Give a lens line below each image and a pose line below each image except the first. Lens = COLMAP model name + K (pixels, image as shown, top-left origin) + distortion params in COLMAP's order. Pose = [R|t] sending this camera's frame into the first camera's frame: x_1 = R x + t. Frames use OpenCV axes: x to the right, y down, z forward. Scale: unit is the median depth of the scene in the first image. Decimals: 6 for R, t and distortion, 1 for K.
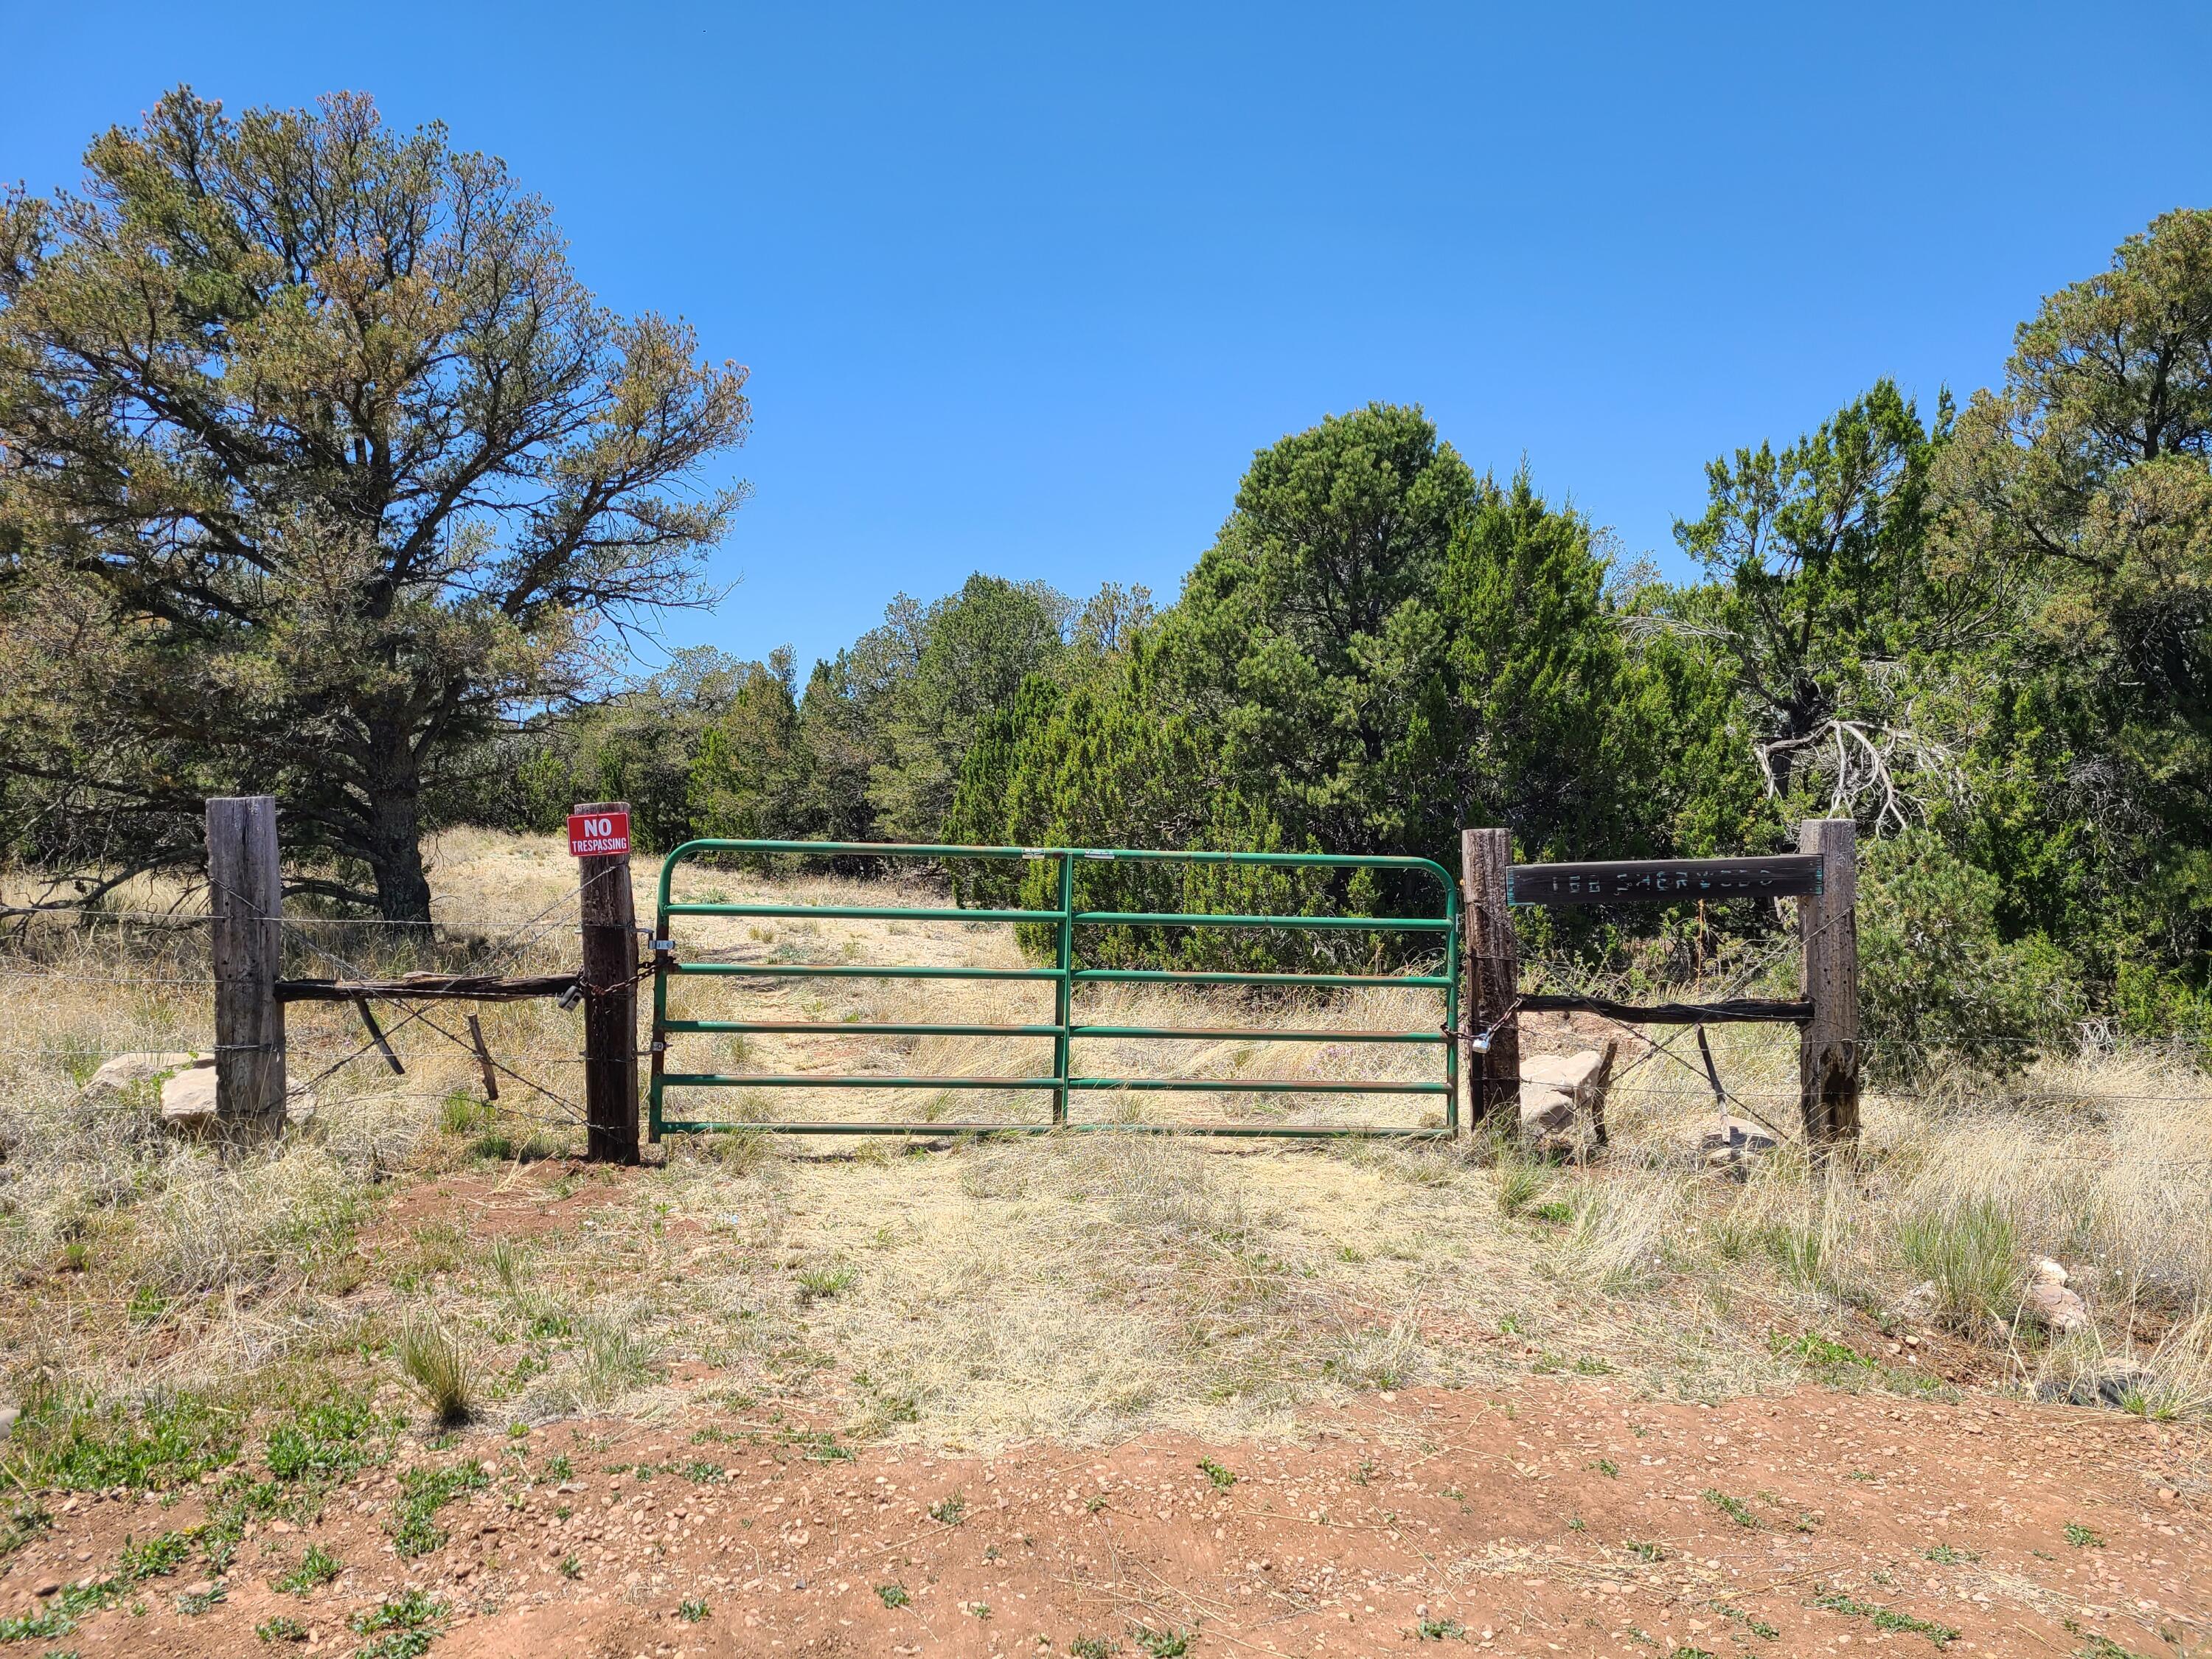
lens RADIAL K [[1678.3, 0, 1110.0], [0, 1678.3, 825.2], [0, 0, 1]] dist [0.002767, -0.004580]
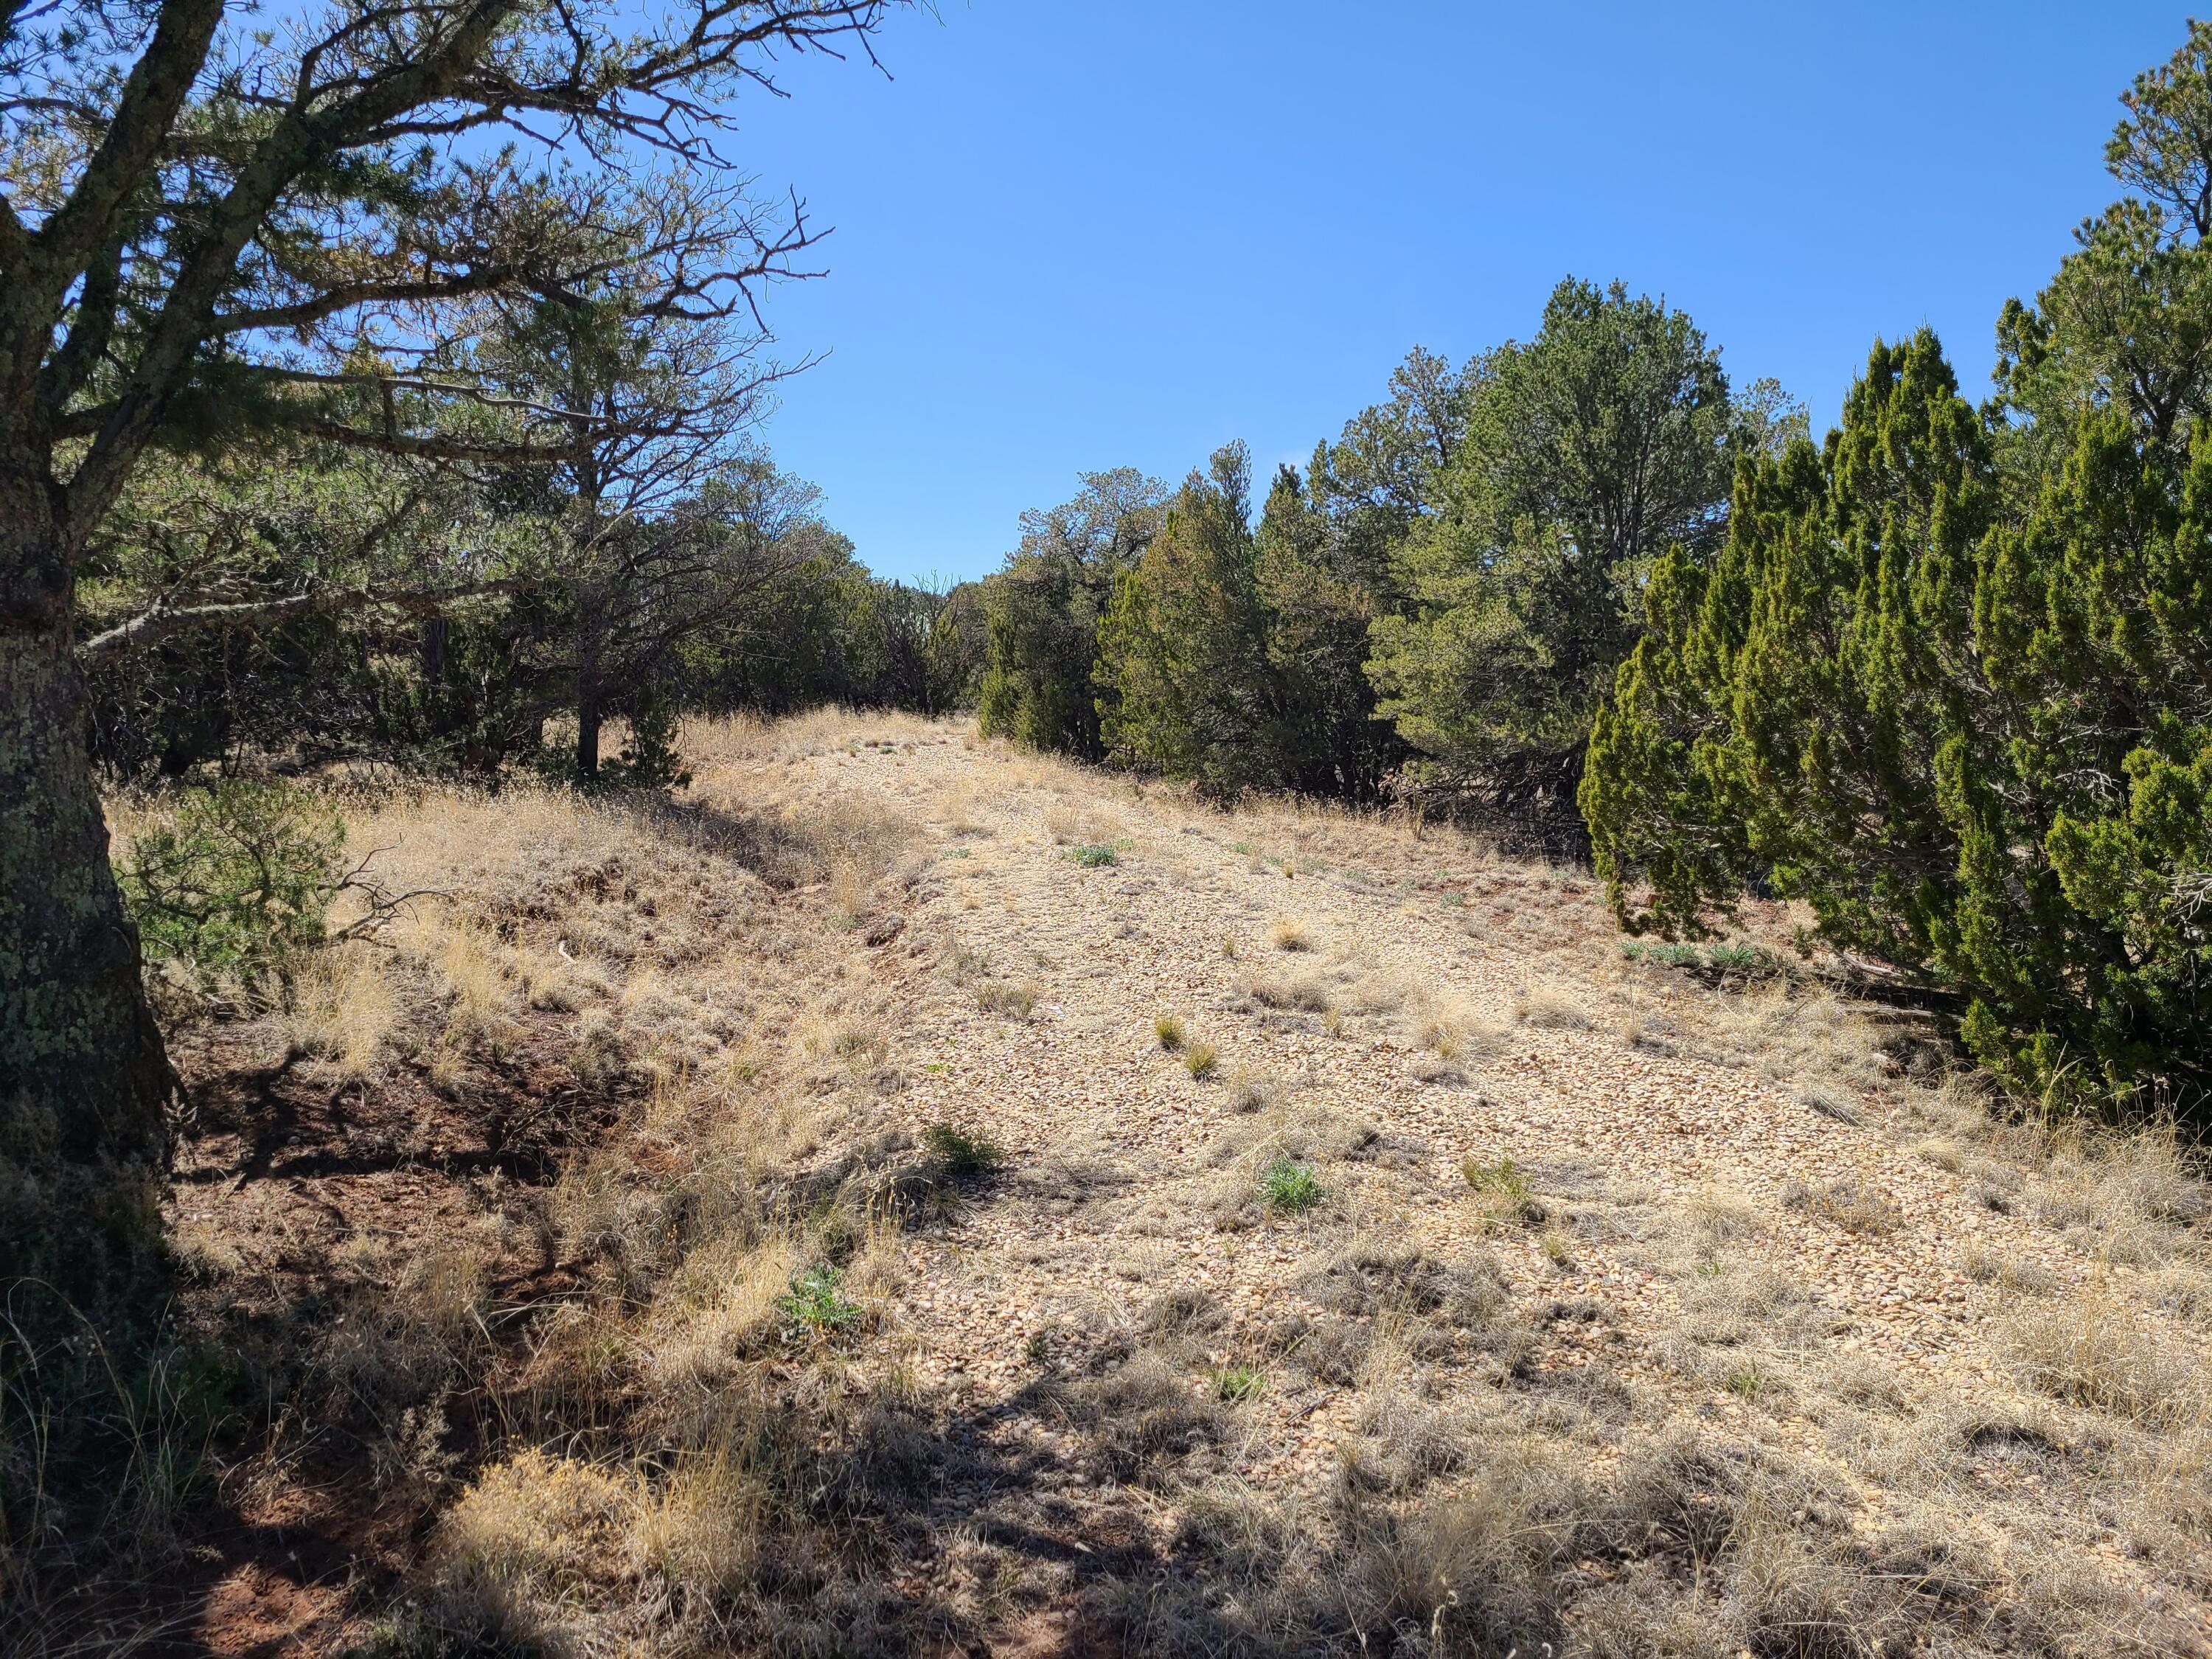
lens RADIAL K [[1678.3, 0, 1108.3], [0, 1678.3, 830.7], [0, 0, 1]] dist [0.002767, -0.004580]
pose [[0.967041, 0.025202, -0.253370, -0.072420], [-0.005876, 0.997034, 0.076744, -0.004162], [0.254552, -0.072725, 0.964321, 0.348527]]
